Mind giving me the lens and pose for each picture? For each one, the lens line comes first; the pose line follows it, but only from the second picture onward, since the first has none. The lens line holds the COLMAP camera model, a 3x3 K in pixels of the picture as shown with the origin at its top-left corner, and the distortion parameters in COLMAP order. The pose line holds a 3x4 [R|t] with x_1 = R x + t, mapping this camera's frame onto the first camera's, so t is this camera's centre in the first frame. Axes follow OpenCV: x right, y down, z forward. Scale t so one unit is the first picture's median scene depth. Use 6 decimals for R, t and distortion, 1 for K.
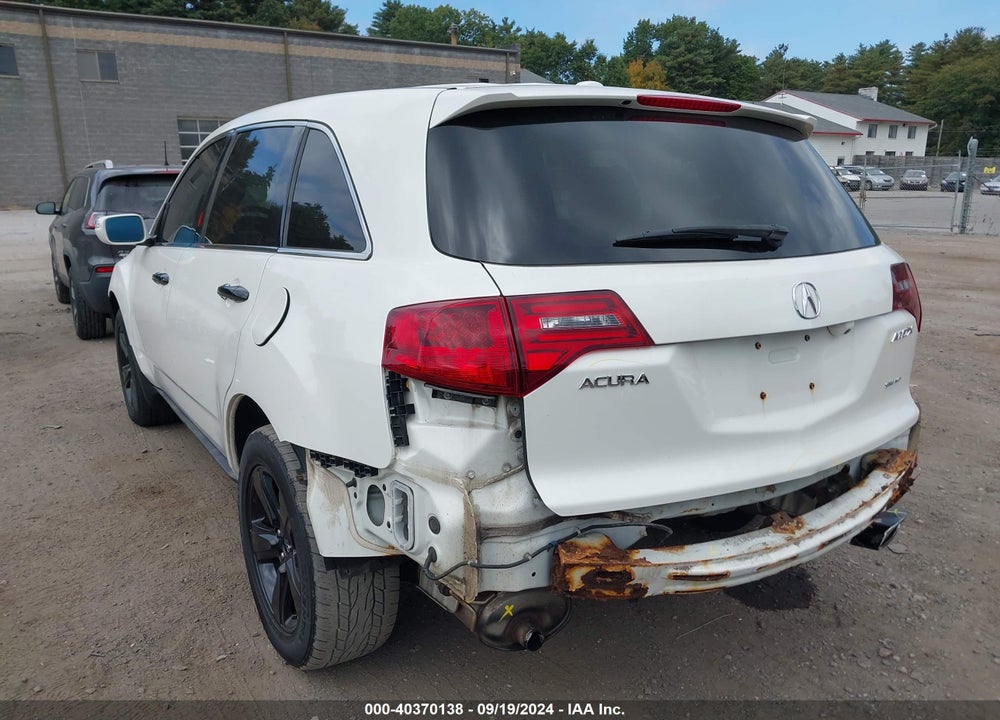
lens RADIAL K [[785.0, 0, 494.8], [0, 785.0, 365.8], [0, 0, 1]] dist [-0.004288, 0.000229]
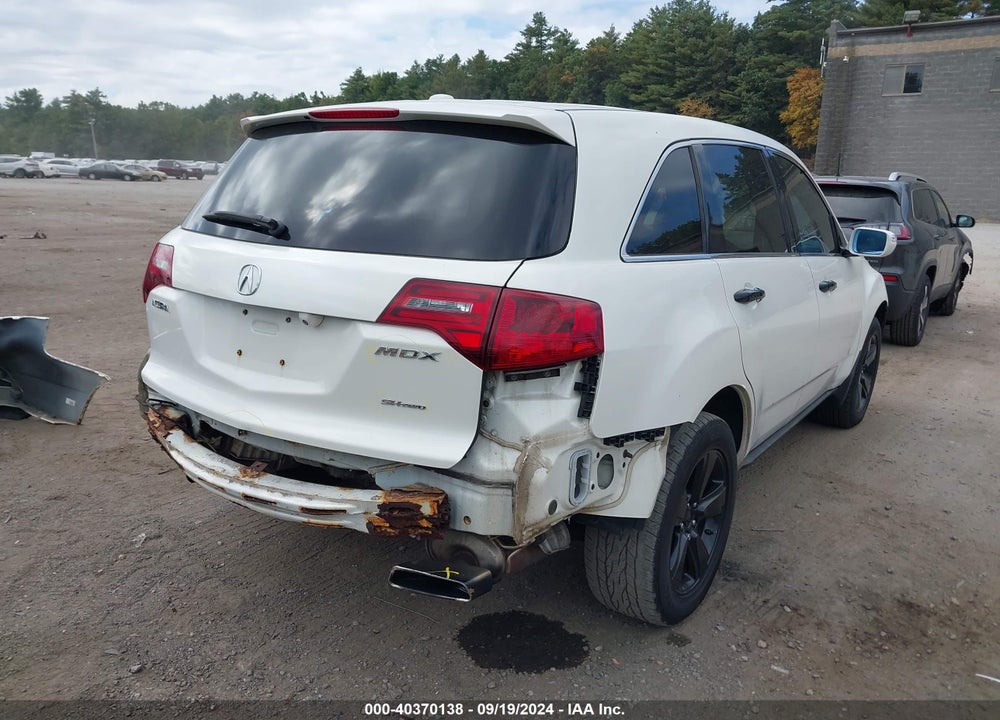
lens RADIAL K [[780.8, 0, 500.0], [0, 780.8, 360.0], [0, 0, 1]] dist [0.002828, -0.000914]
pose [[0.411082, 0.219450, -0.884790, 1.263959], [-0.239420, 0.962509, 0.127490, -0.162073], [0.879597, 0.159428, 0.448211, 0.644338]]
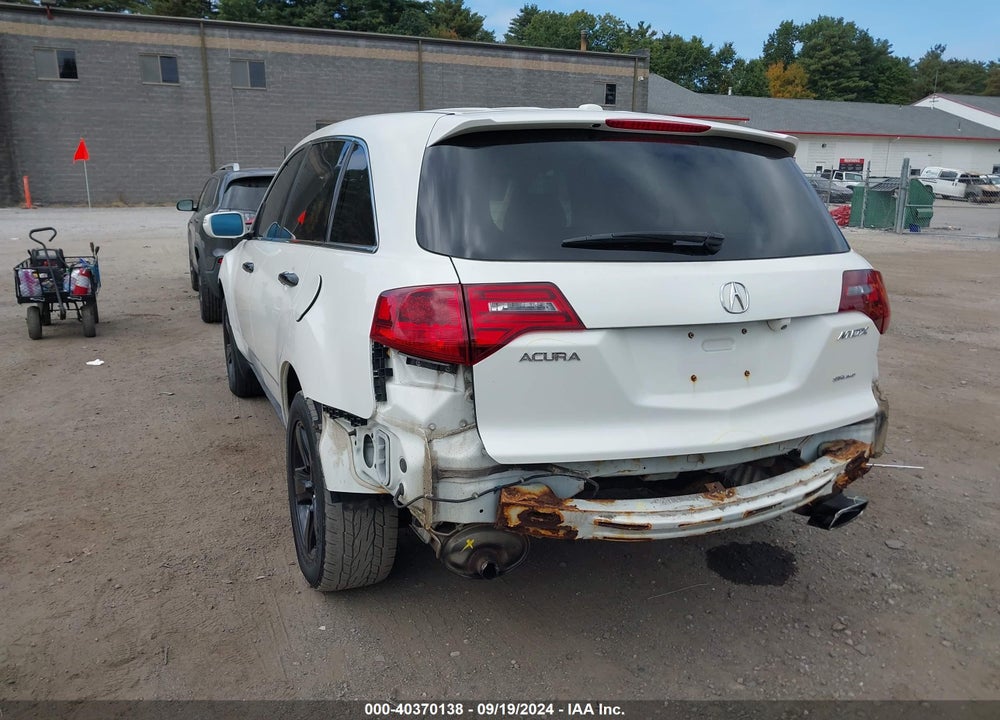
lens RADIAL K [[780.8, 0, 500.0], [0, 780.8, 360.0], [0, 0, 1]] dist [0.002828, -0.000914]
pose [[0.988480, 0.045839, -0.144243, 0.175972], [-0.047382, 0.998850, -0.007280, 0.026163], [0.143744, 0.014031, 0.989515, -0.151054]]
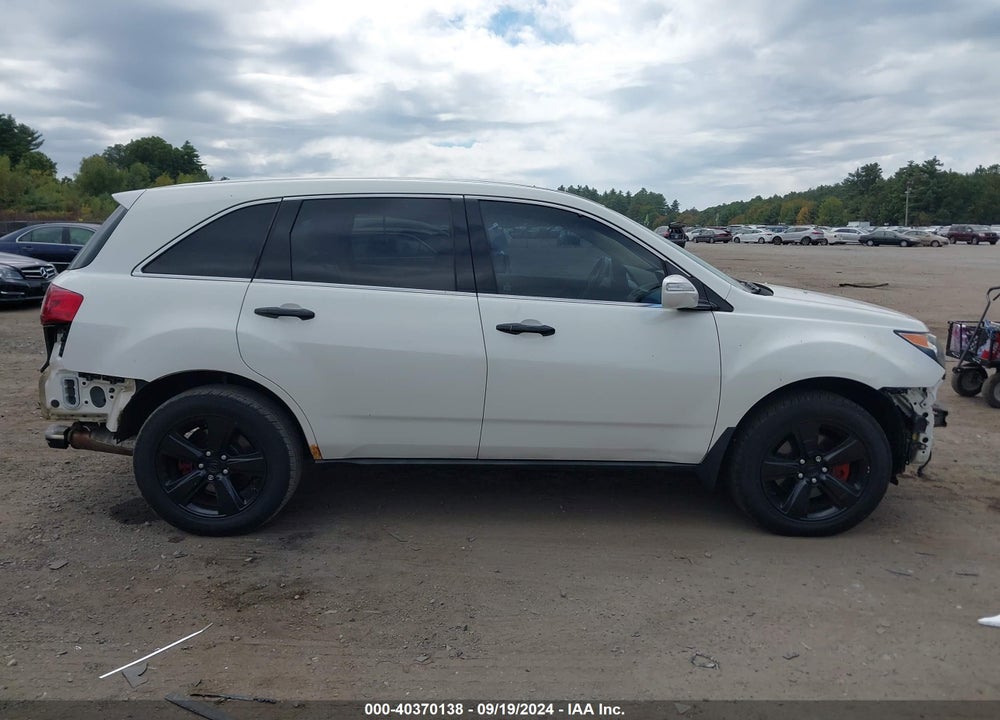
lens RADIAL K [[785.7, 0, 512.5], [0, 785.7, 358.5], [0, 0, 1]] dist [-0.000332, -0.005208]
pose [[-0.488729, 0.138347, -0.861397, 1.467794], [-0.206501, 0.940946, 0.268285, -0.612435], [0.847645, 0.308998, -0.431299, 2.541111]]
